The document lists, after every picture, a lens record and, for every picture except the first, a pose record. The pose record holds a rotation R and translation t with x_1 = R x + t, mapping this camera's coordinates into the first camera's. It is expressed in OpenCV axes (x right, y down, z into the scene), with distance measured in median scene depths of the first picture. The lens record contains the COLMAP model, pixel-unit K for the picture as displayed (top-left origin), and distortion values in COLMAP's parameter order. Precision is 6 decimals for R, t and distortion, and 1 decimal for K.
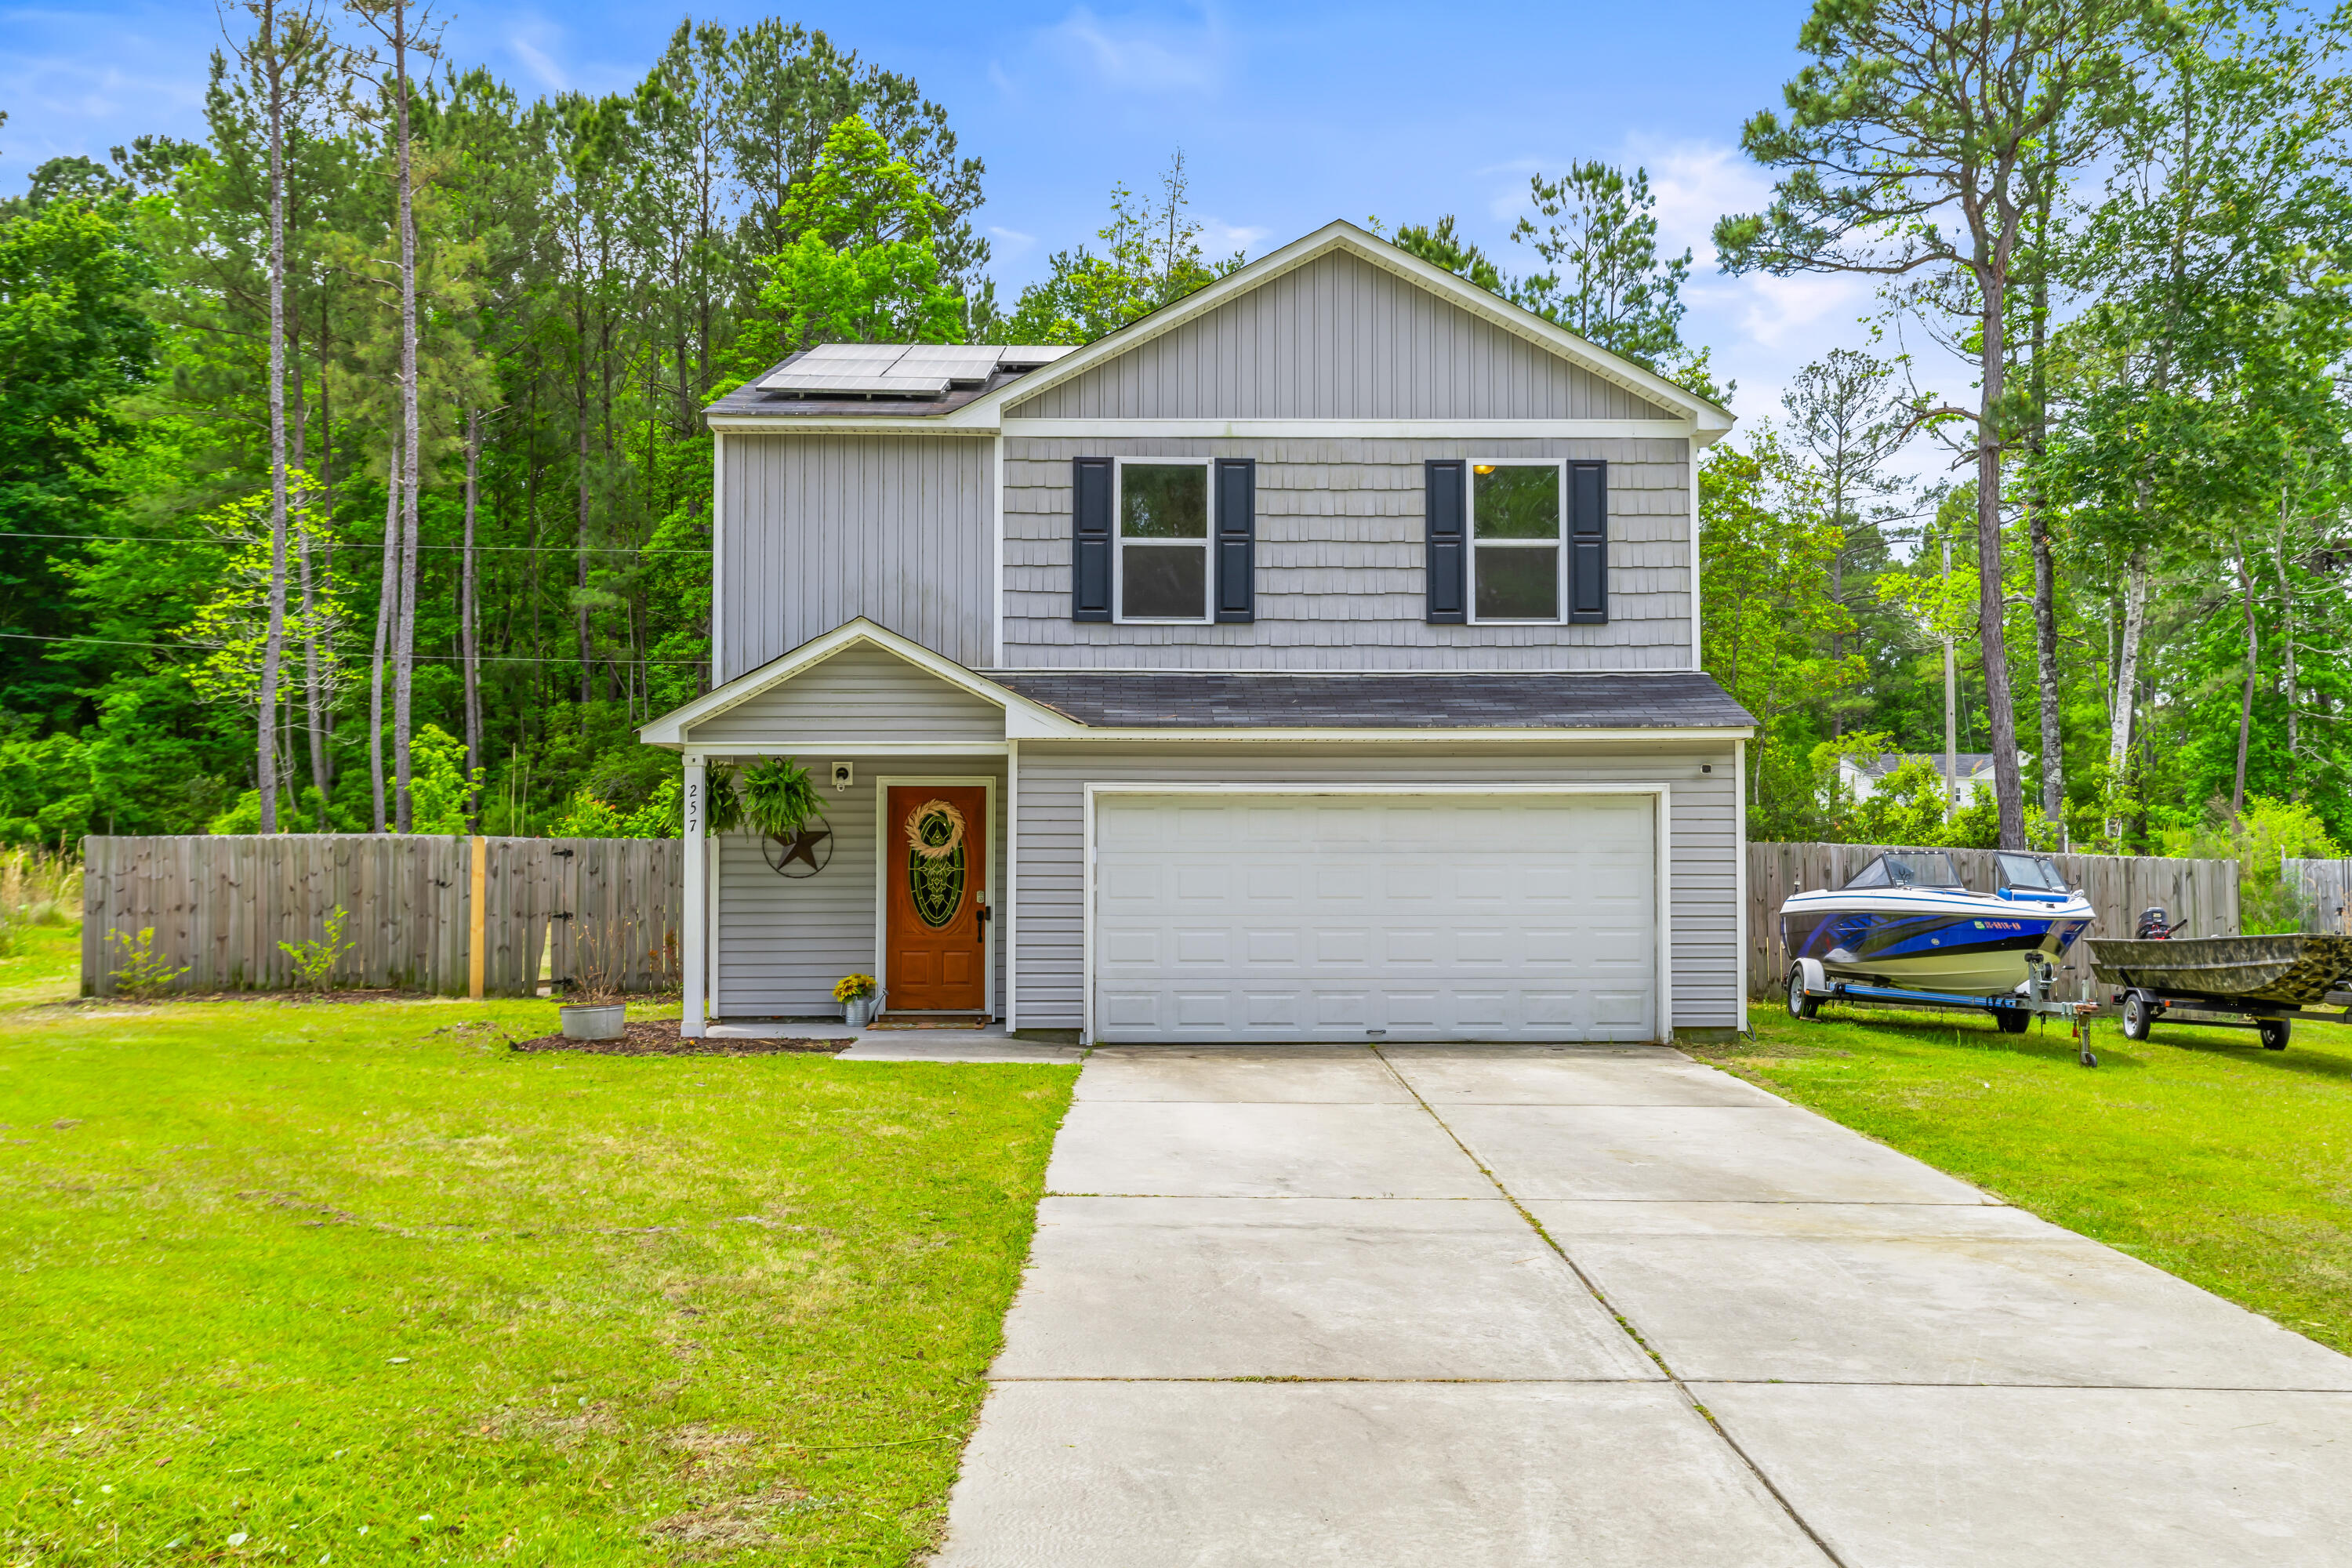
lens RADIAL K [[2299.3, 0, 1175.6], [0, 2299.3, 782.8], [0, 0, 1]] dist [0.002539, 0.000000]
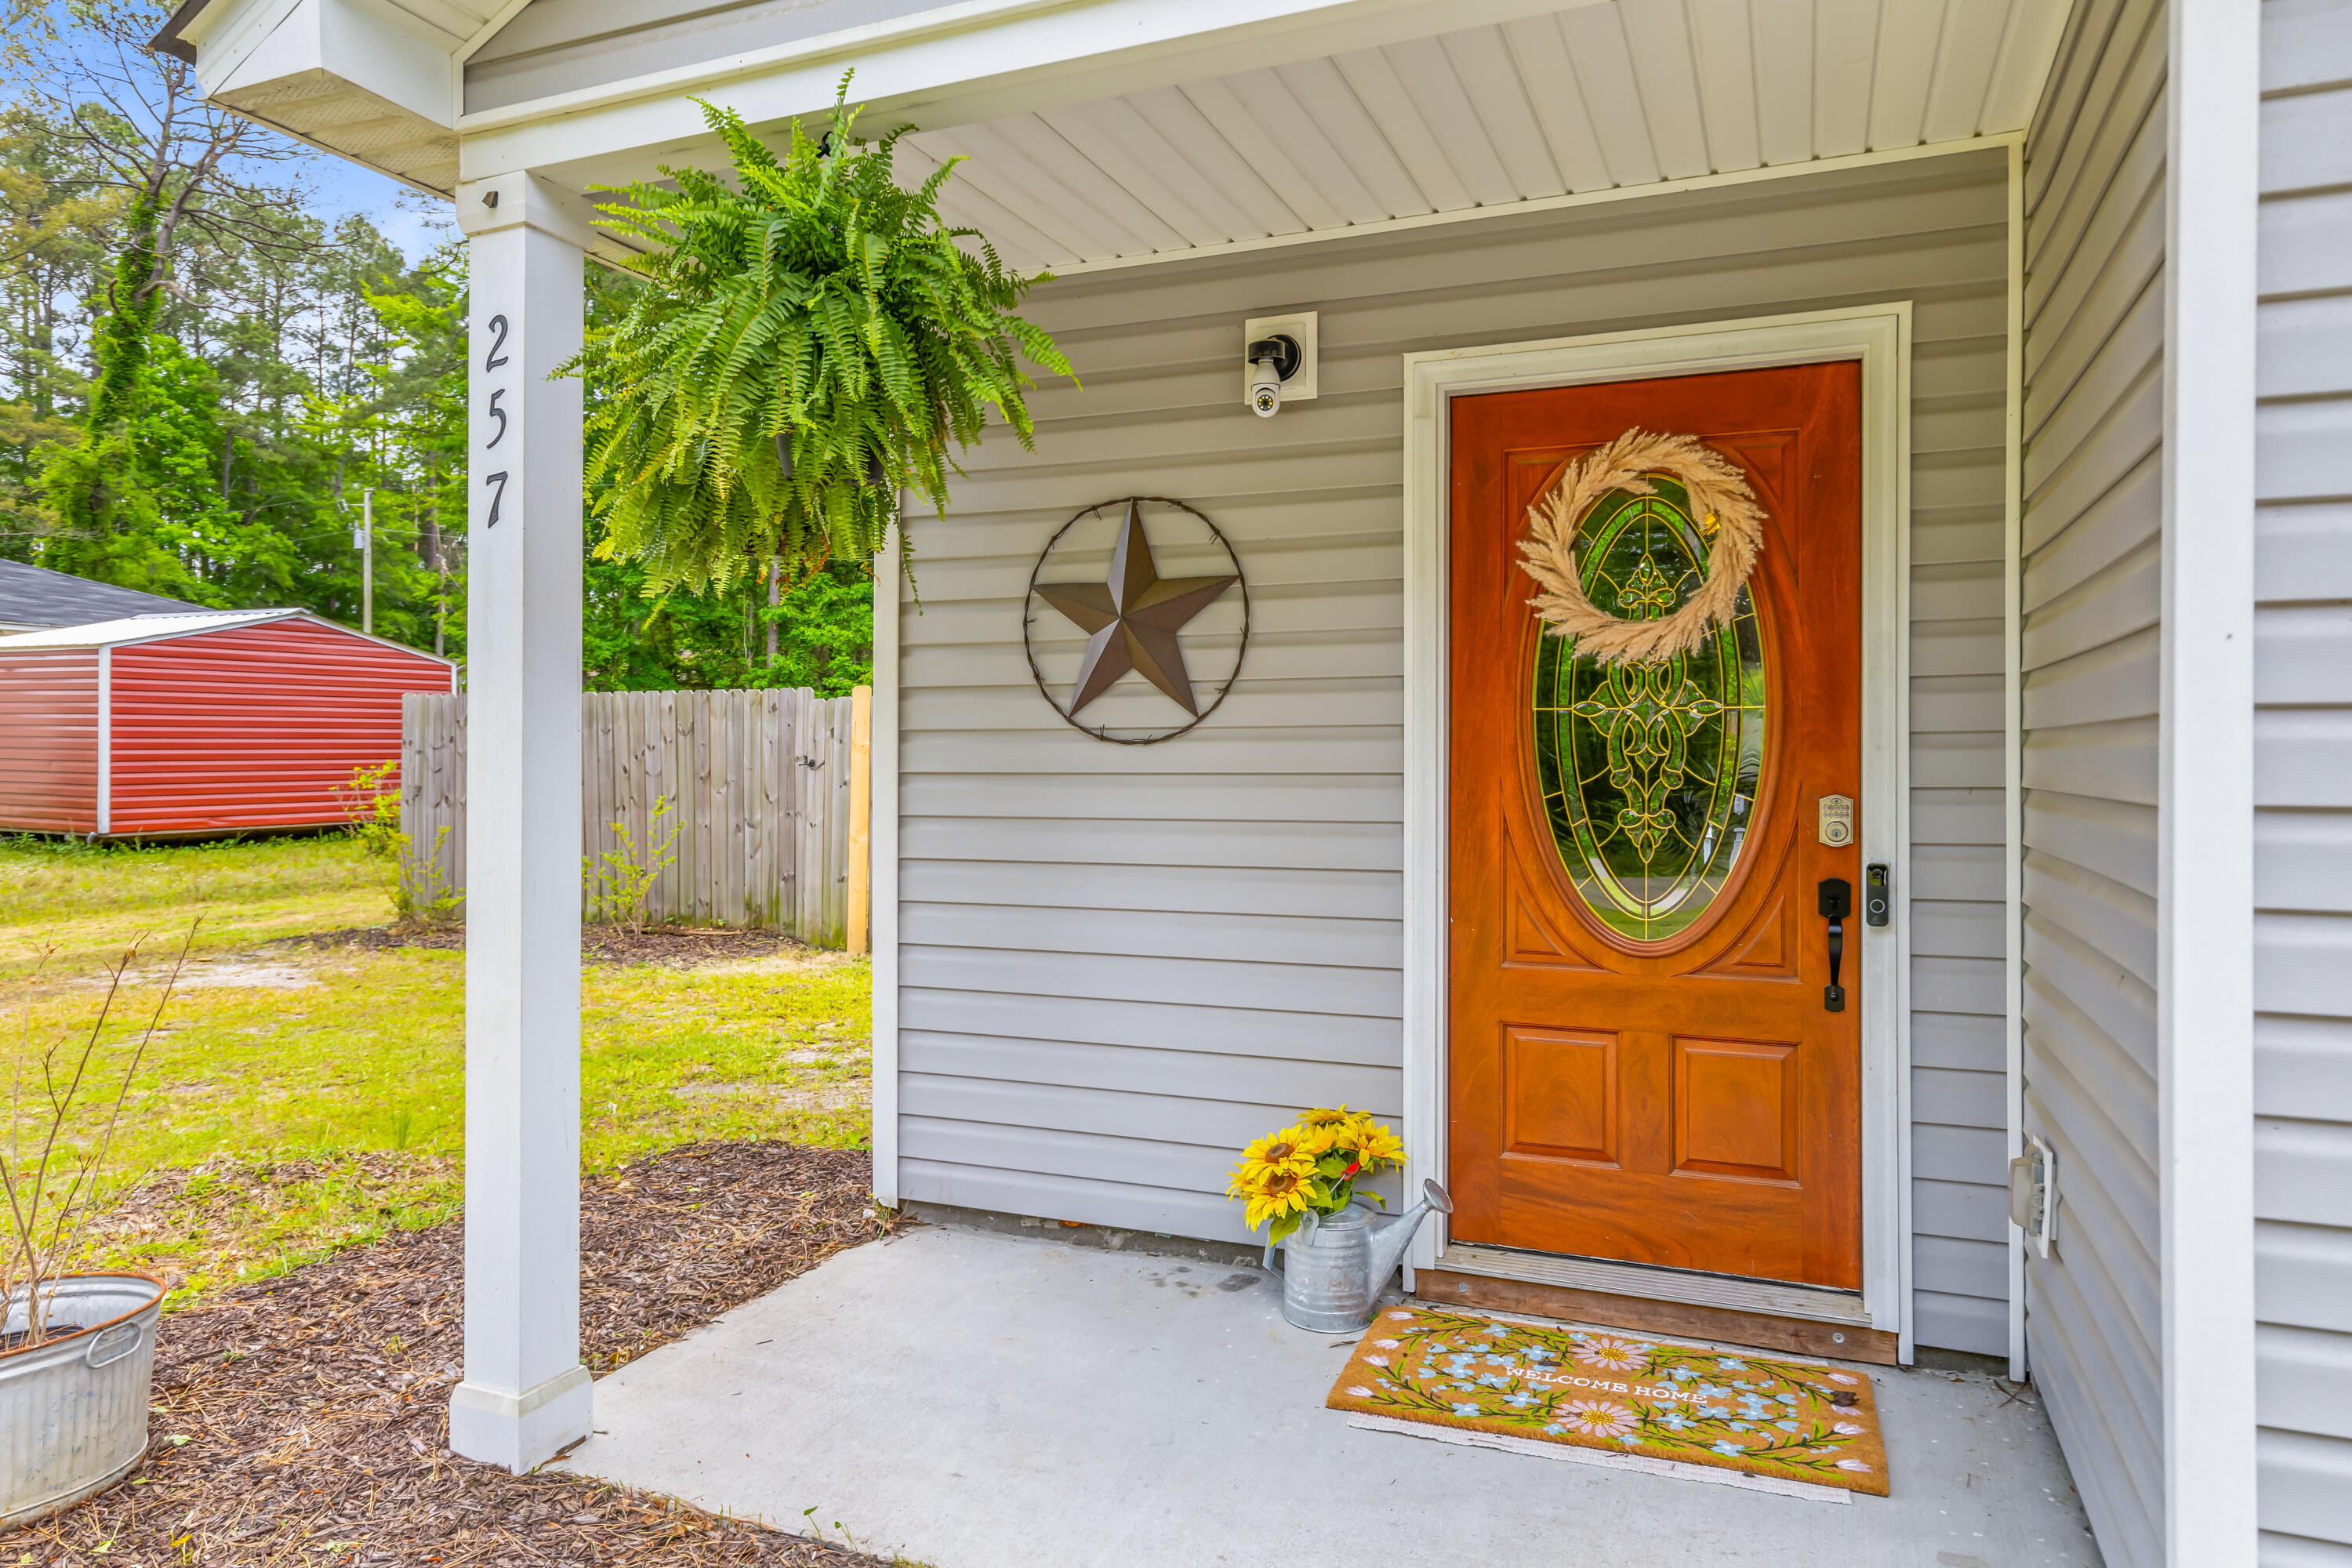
lens RADIAL K [[1502.9, 0, 1175.3], [0, 1502.9, 741.7], [0, 0, 1]] dist [0.007675, 0.000580]
pose [[0.917280, -0.001452, -0.398241, -0.085821], [0.012500, 0.999606, 0.025148, 0.036528], [0.398048, -0.028046, 0.916936, 0.831357]]
